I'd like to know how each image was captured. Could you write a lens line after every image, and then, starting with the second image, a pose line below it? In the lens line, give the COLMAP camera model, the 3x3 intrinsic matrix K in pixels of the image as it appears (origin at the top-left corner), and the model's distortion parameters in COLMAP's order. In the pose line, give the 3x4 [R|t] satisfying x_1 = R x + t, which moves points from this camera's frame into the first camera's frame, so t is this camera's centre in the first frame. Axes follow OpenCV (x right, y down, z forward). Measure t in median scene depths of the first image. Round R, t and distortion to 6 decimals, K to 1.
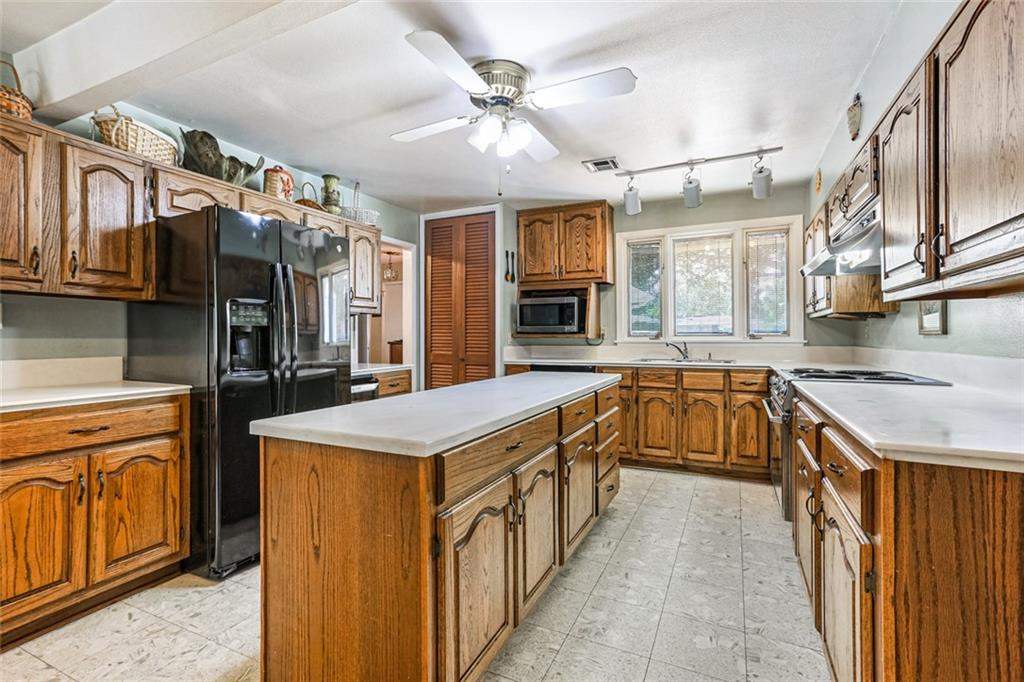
lens RADIAL K [[470.9, 0, 509.1], [0, 470.9, 335.8], [0, 0, 1]] dist [-0.001403, 0.013814]
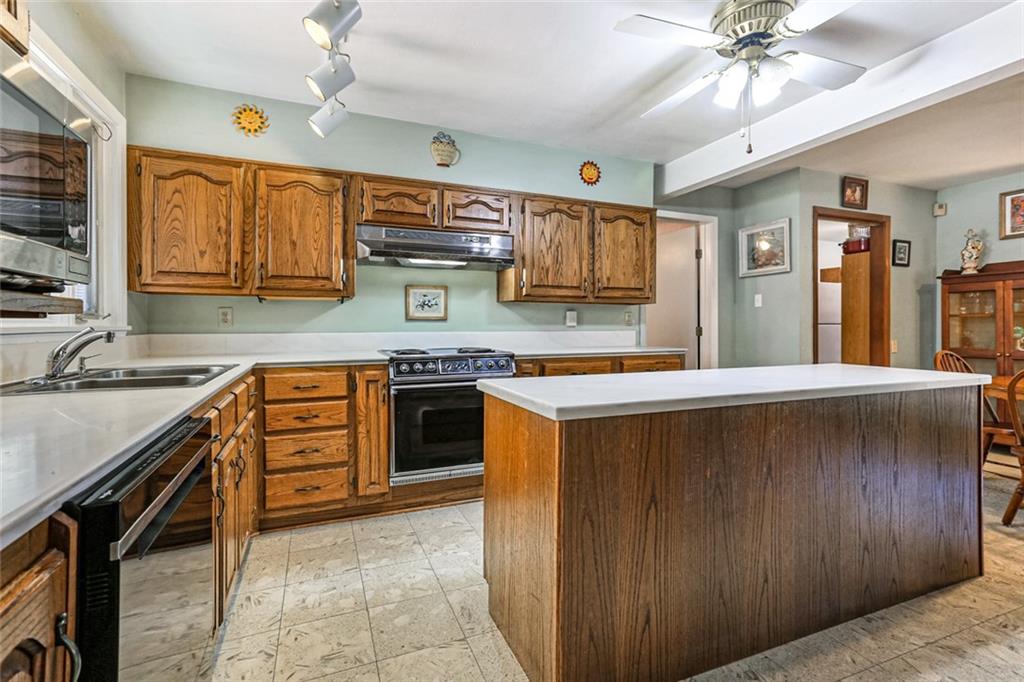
lens RADIAL K [[470.9, 0, 509.1], [0, 470.9, 335.8], [0, 0, 1]] dist [-0.001403, 0.013814]
pose [[-0.744519, -0.016625, 0.667394, -0.181155], [-0.001262, 0.999723, 0.023496, 0.008381], [-0.667600, 0.016651, -0.744334, 1.345496]]
